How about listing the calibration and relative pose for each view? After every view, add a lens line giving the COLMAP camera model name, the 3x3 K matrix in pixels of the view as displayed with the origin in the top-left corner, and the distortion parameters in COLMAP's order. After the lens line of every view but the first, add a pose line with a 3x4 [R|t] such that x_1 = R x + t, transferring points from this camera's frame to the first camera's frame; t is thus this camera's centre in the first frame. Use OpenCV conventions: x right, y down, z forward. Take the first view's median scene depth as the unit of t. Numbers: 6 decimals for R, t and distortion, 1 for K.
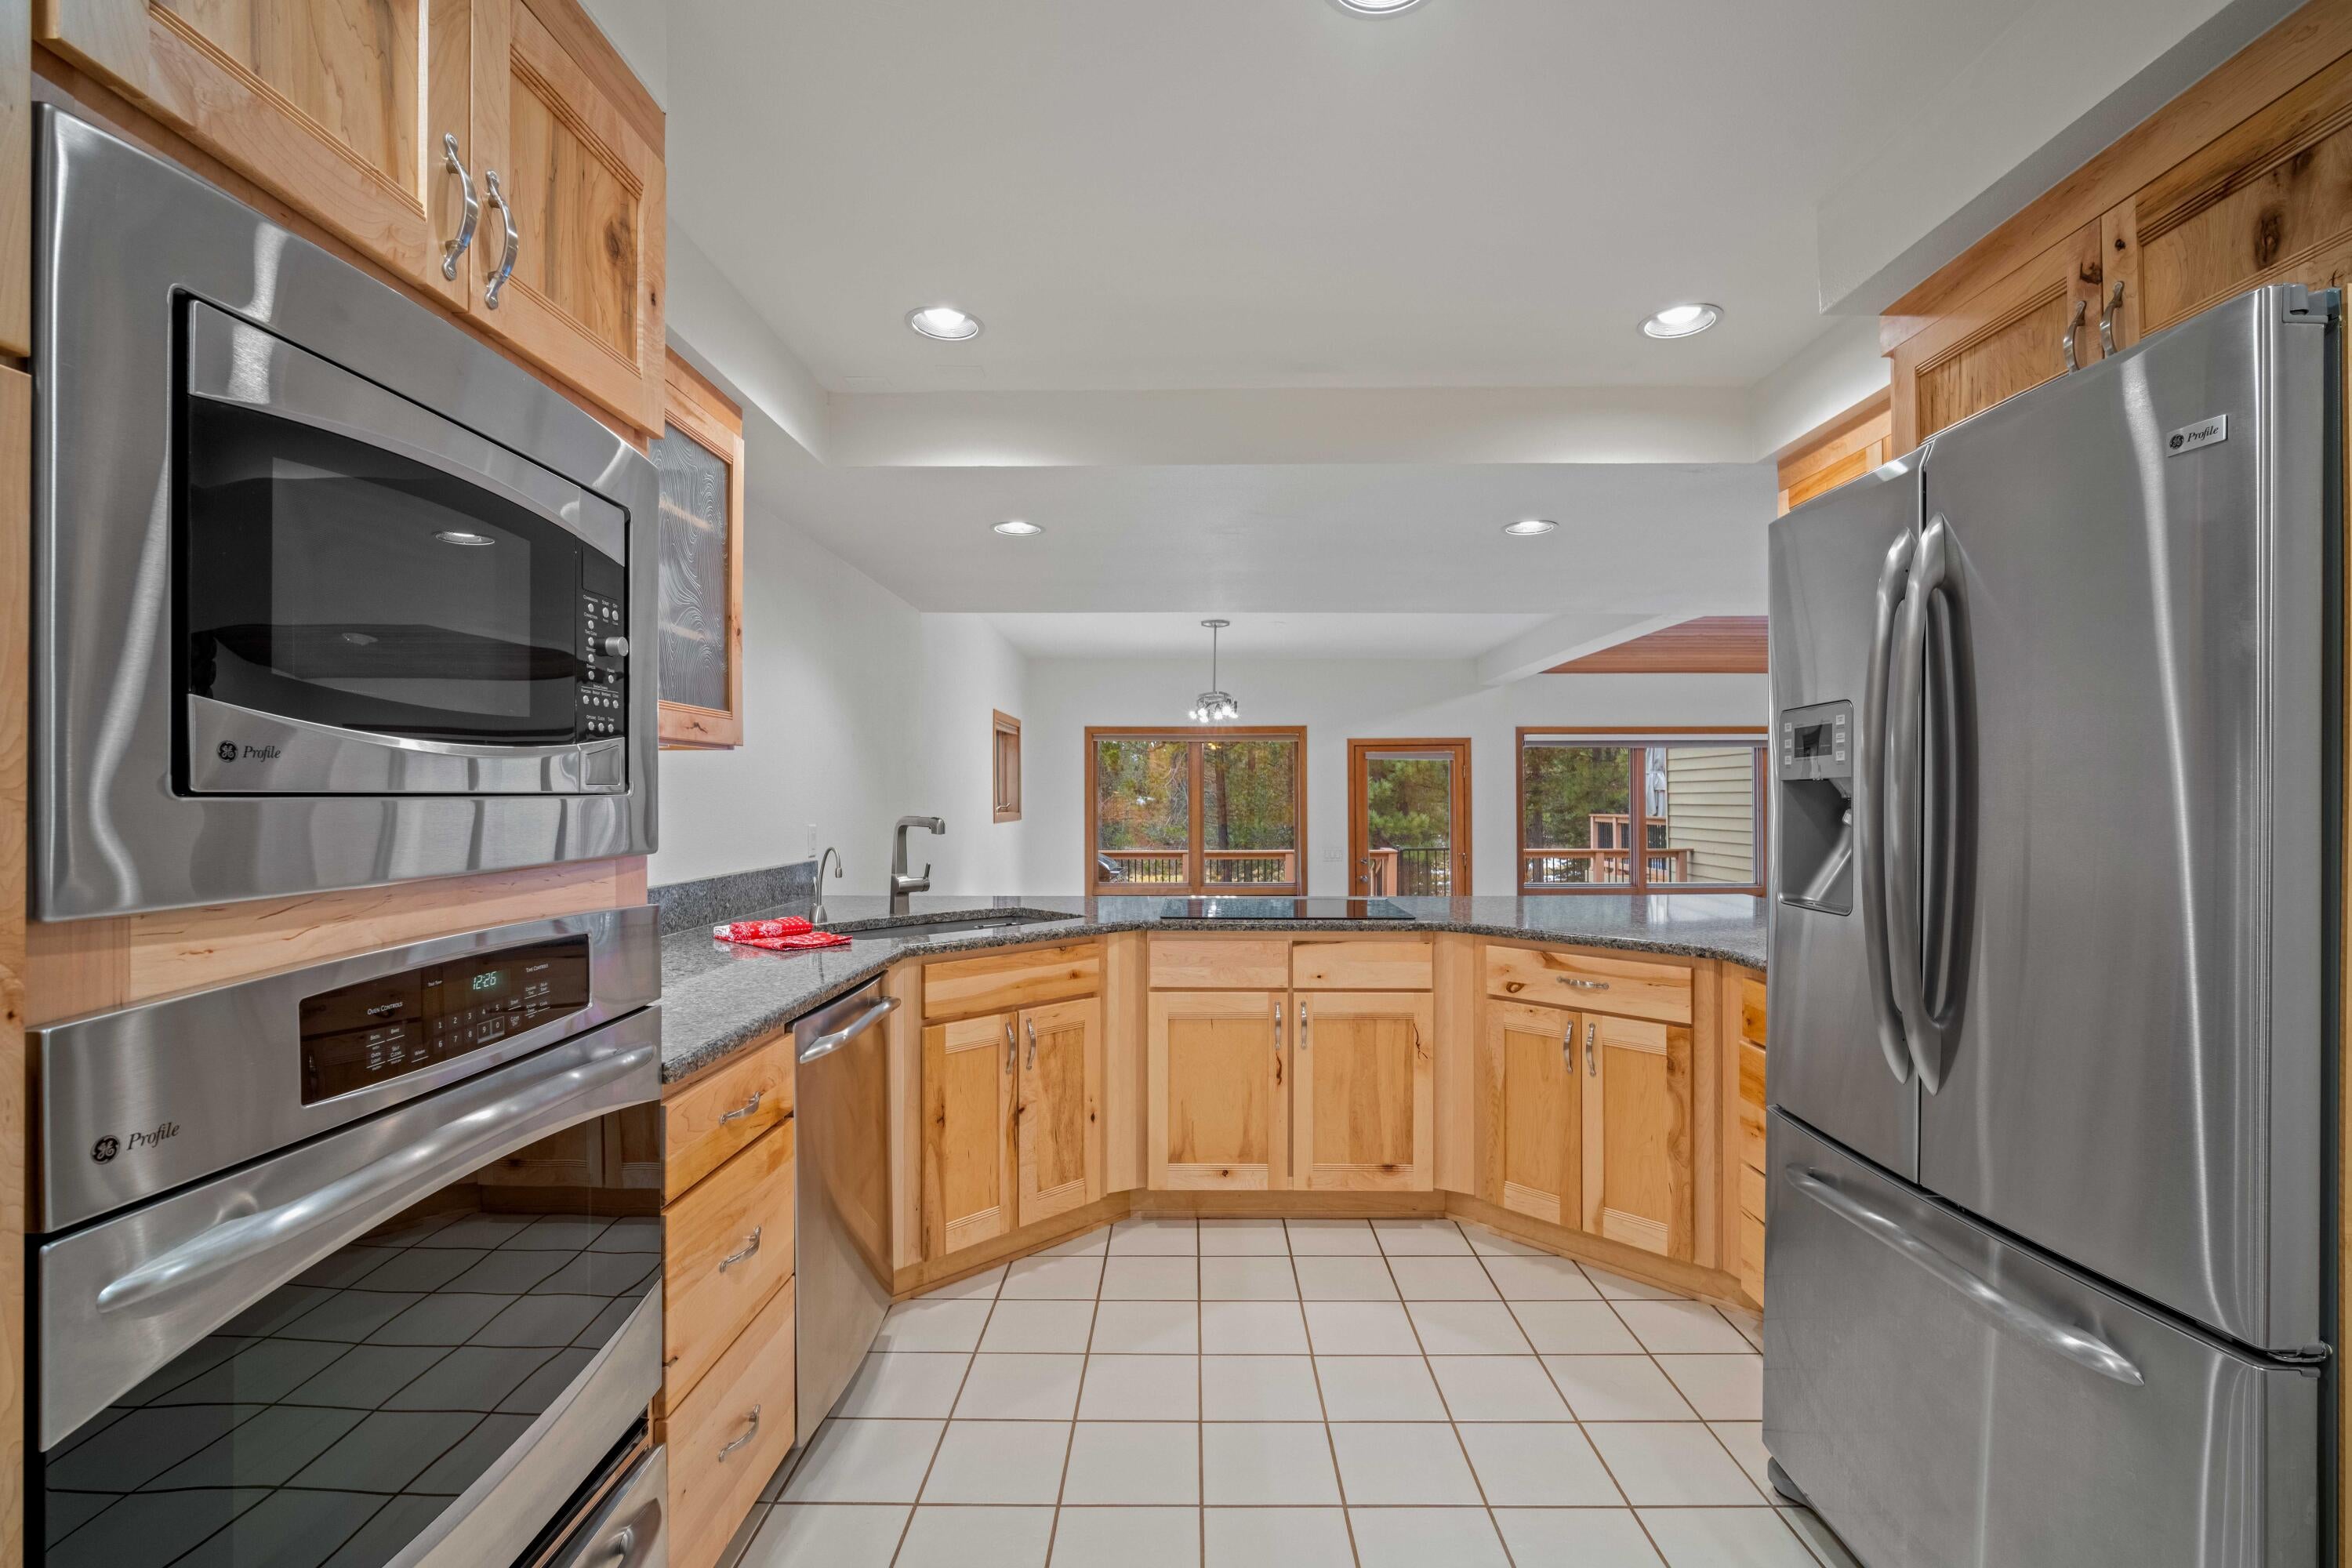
lens RADIAL K [[1060.3, 0, 1179.6], [0, 1060.3, 794.5], [0, 0, 1]] dist [-0.014571, -0.000068]
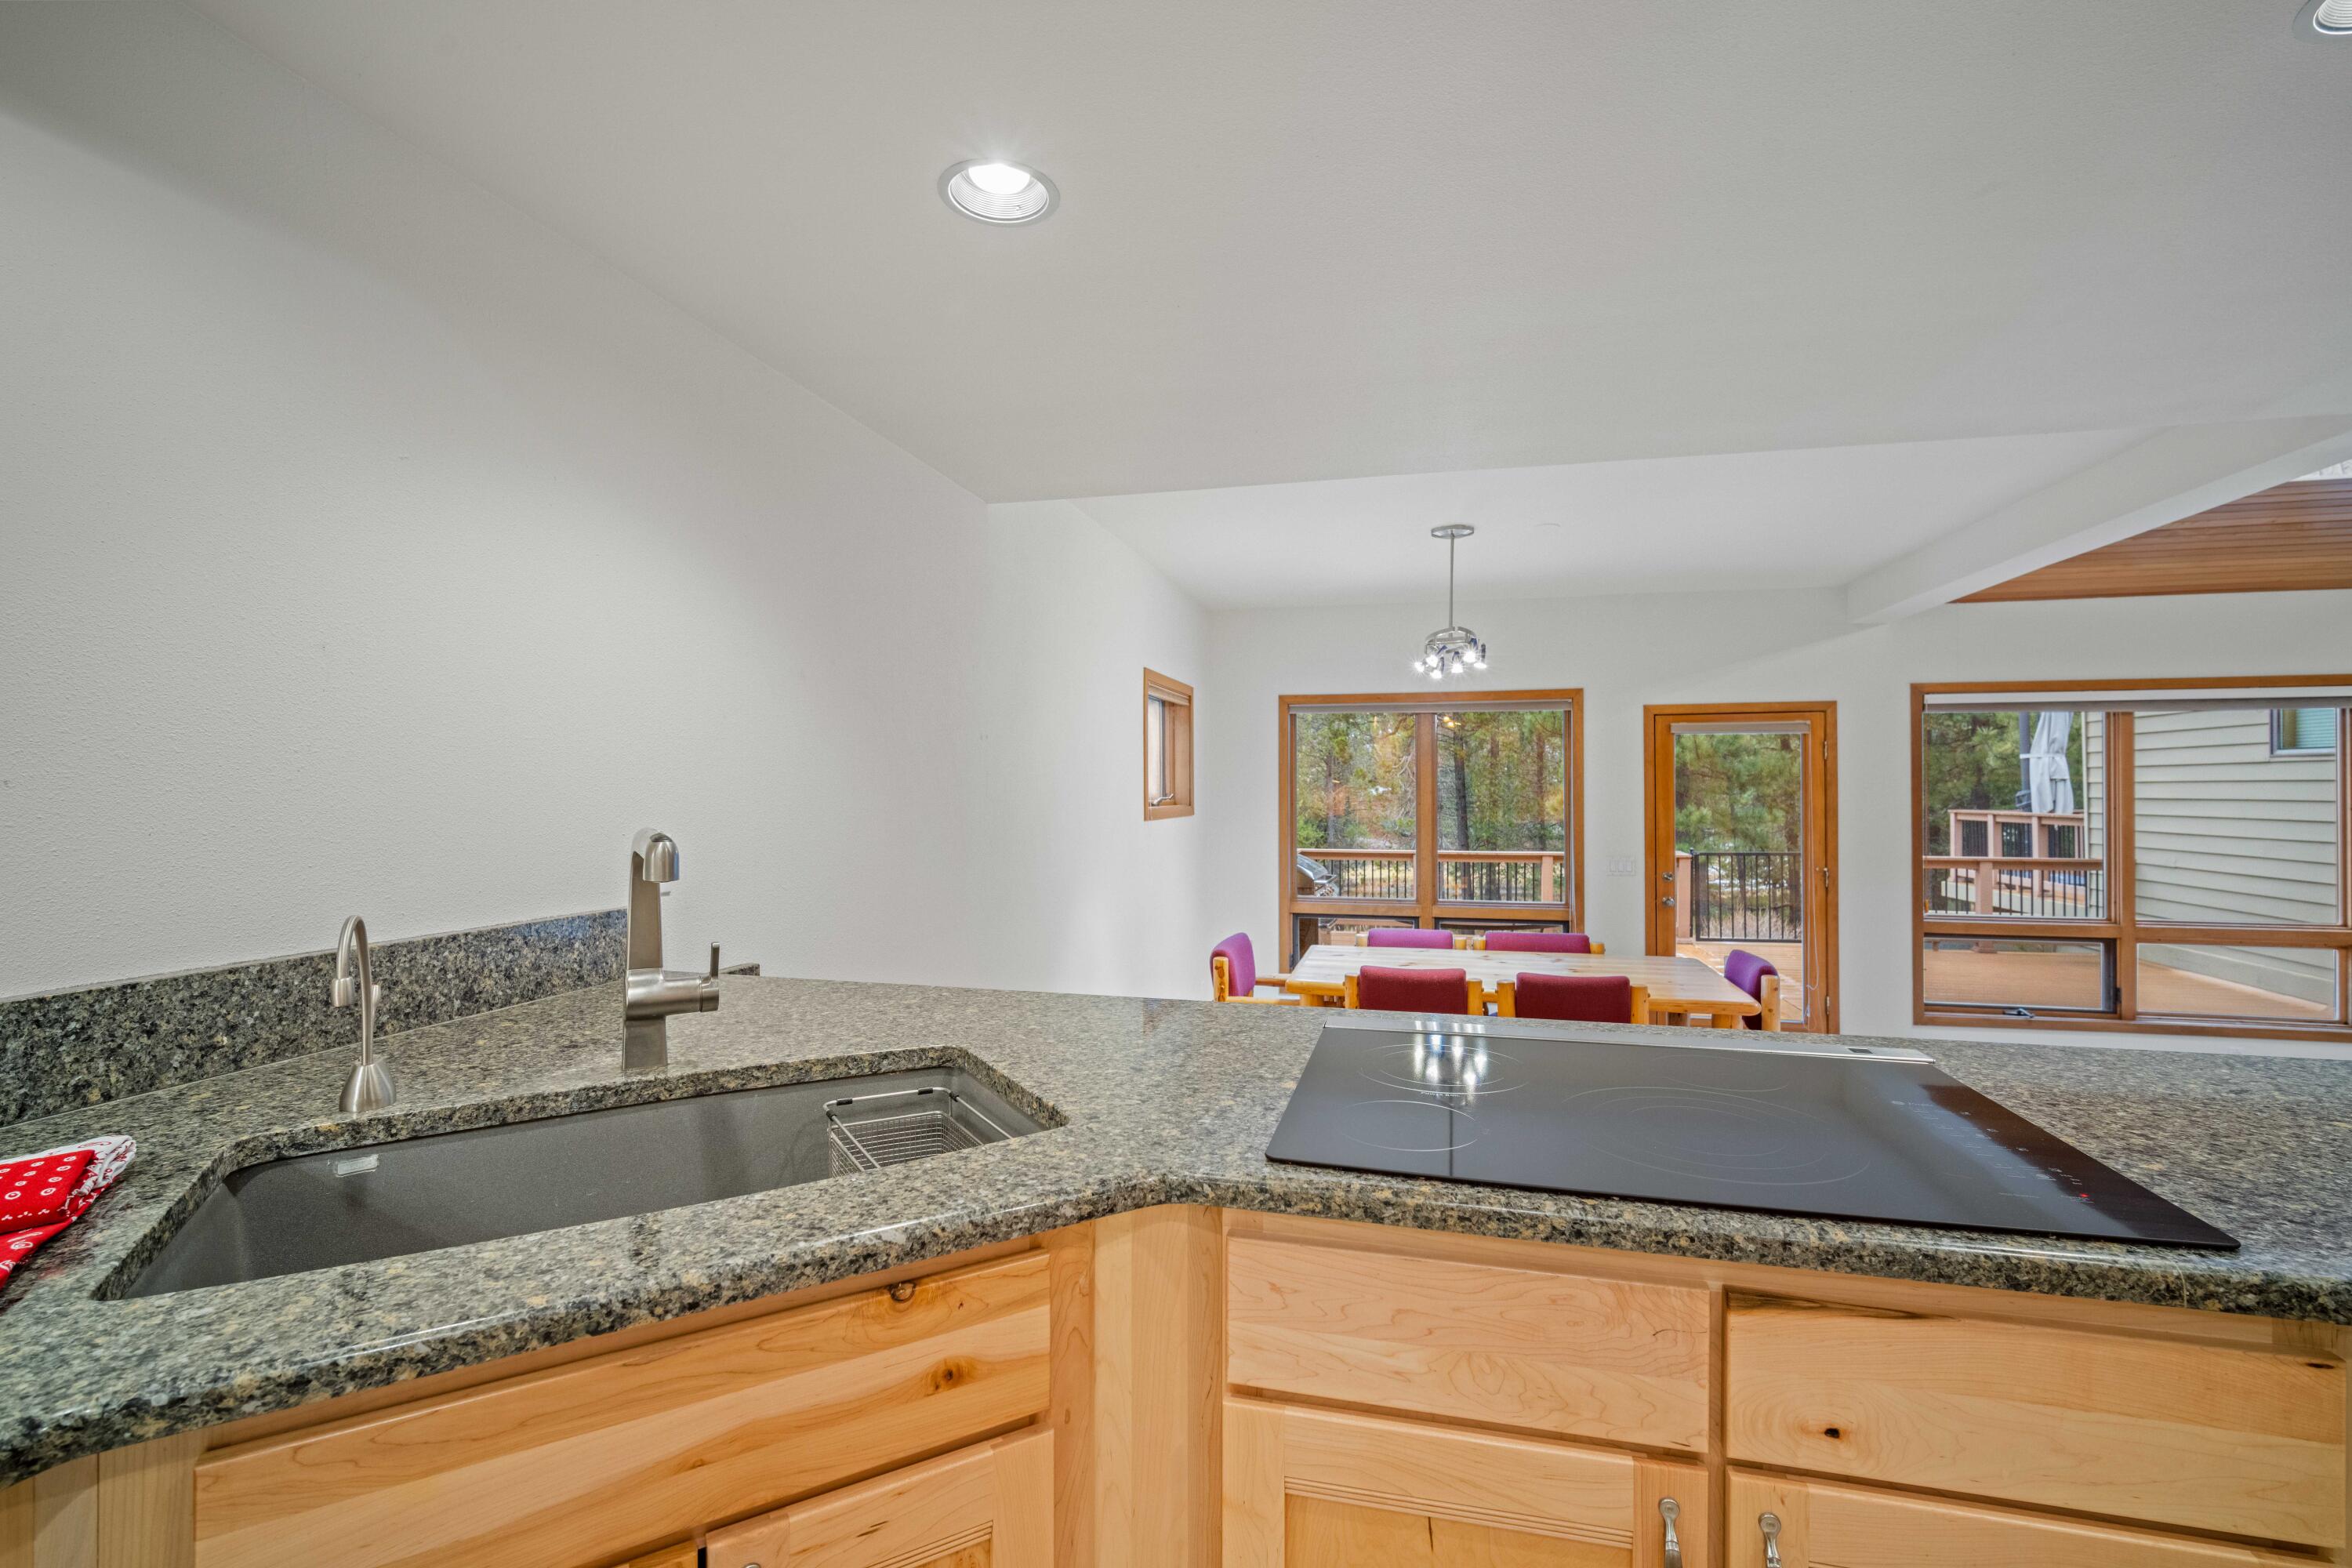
lens RADIAL K [[1060.3, 0, 1169.4], [0, 1060.3, 788.3], [0, 0, 1]] dist [-0.014571, -0.000068]
pose [[0.973999, 0.002133, -0.226543, 0.009793], [-0.001387, 0.999993, 0.003450, 0.001532], [0.226549, -0.003046, 0.973995, 0.266141]]
